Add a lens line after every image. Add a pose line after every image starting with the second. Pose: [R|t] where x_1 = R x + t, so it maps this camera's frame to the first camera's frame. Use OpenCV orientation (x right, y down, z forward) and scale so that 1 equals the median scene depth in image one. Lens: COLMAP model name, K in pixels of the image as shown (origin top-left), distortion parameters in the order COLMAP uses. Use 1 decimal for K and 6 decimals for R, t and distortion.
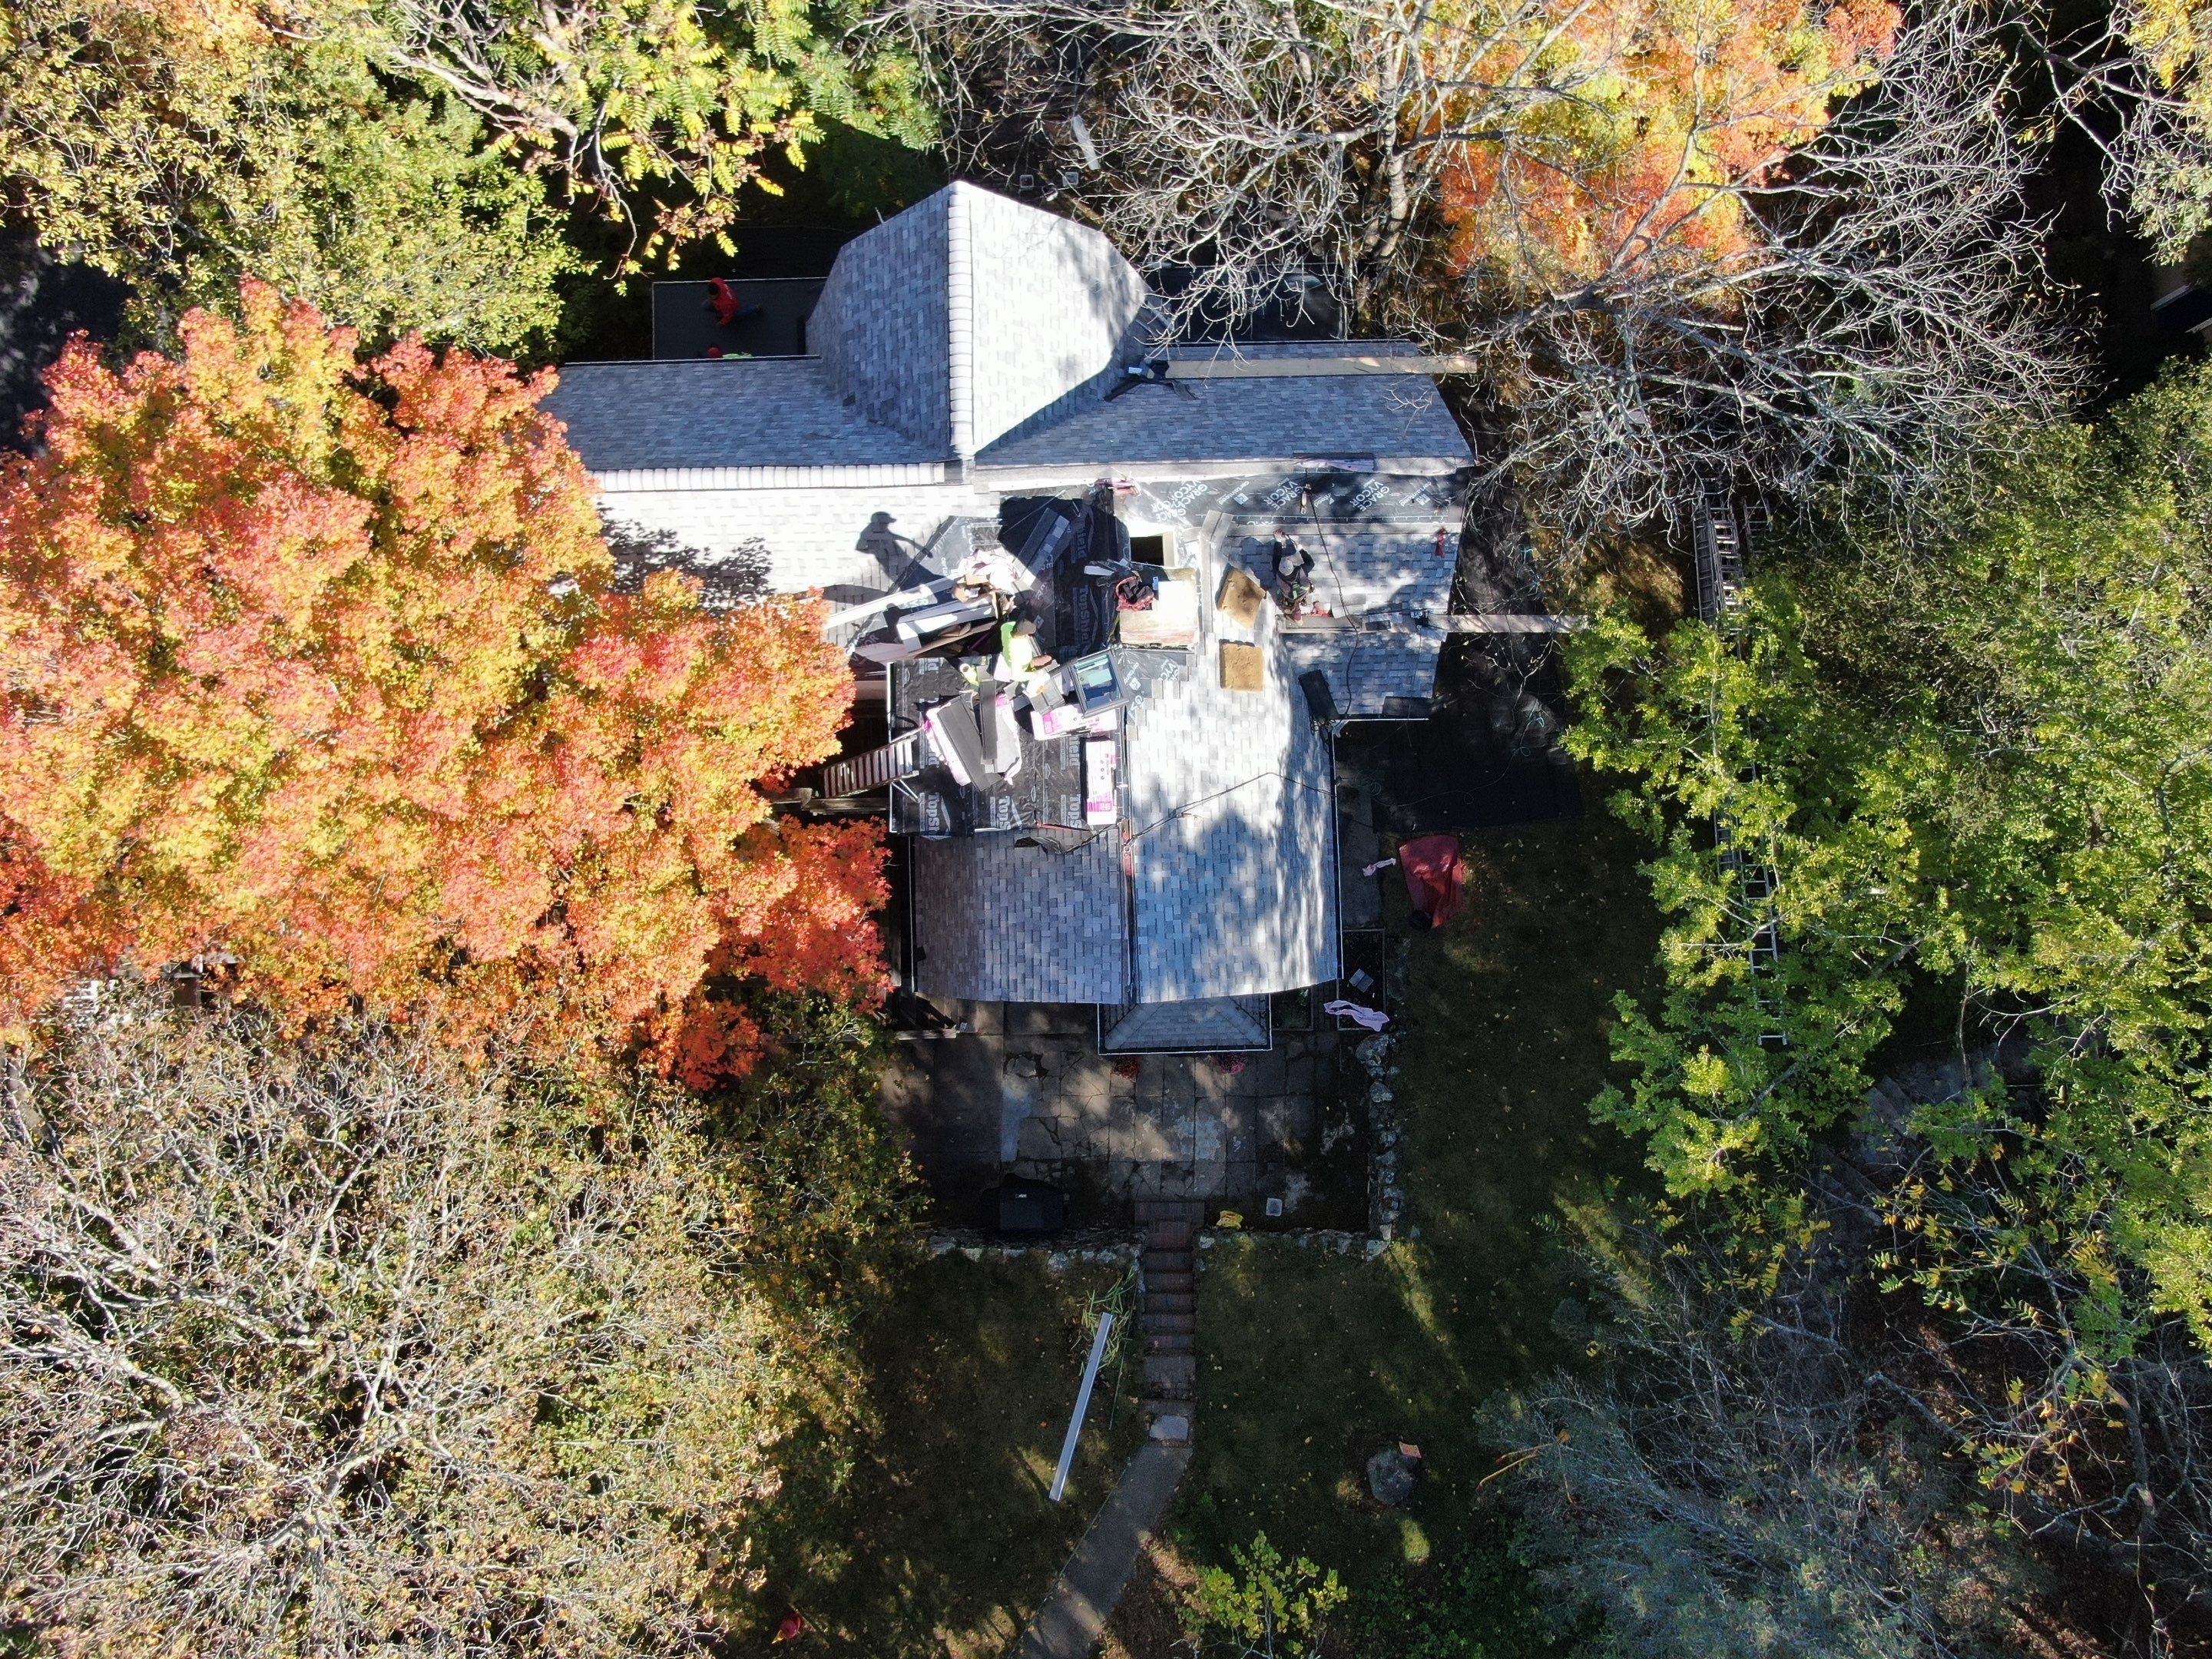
lens RADIAL K [[1554.5, 0, 1100.0], [0, 1554.5, 830.9], [0, 0, 1]] dist [-0.009080, -0.005891]
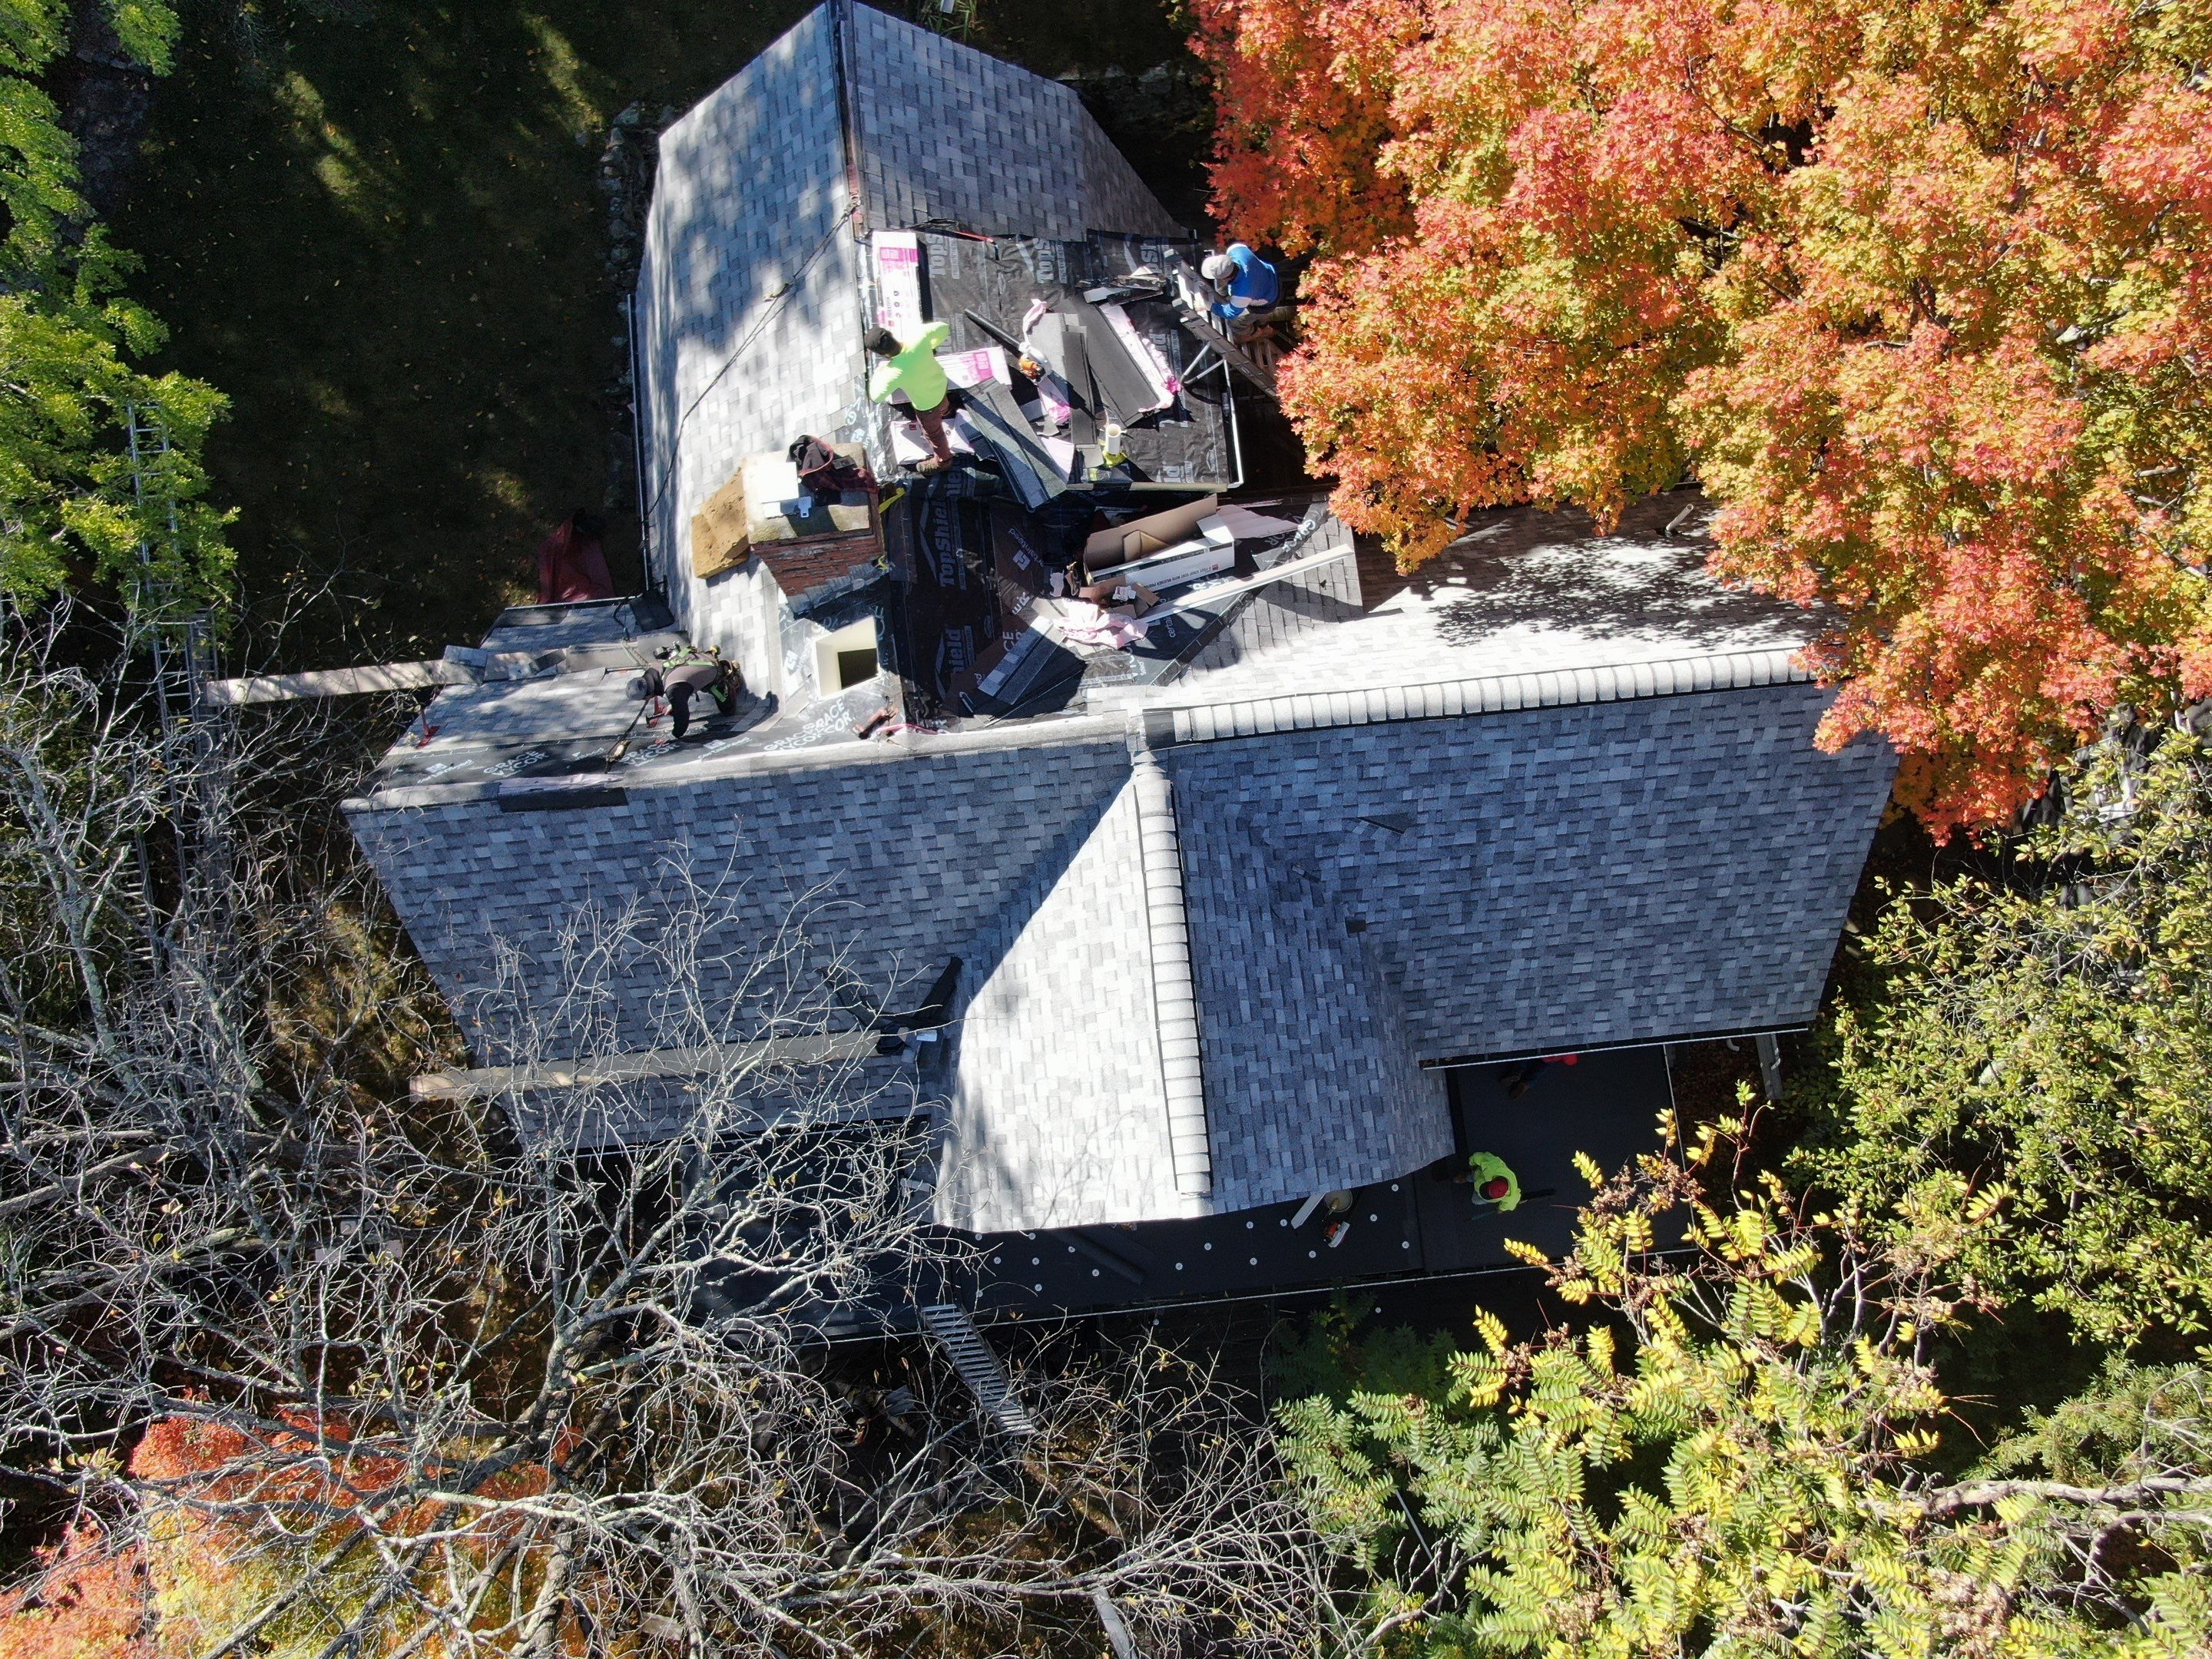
lens RADIAL K [[1554.5, 0, 1100.0], [0, 1554.5, 830.9], [0, 0, 1]] dist [-0.009080, -0.005891]
pose [[-0.996332, 0.083061, 0.020583, -0.075325], [-0.076379, -0.971642, 0.223780, -0.387461], [0.038586, 0.221387, 0.974422, 0.372813]]
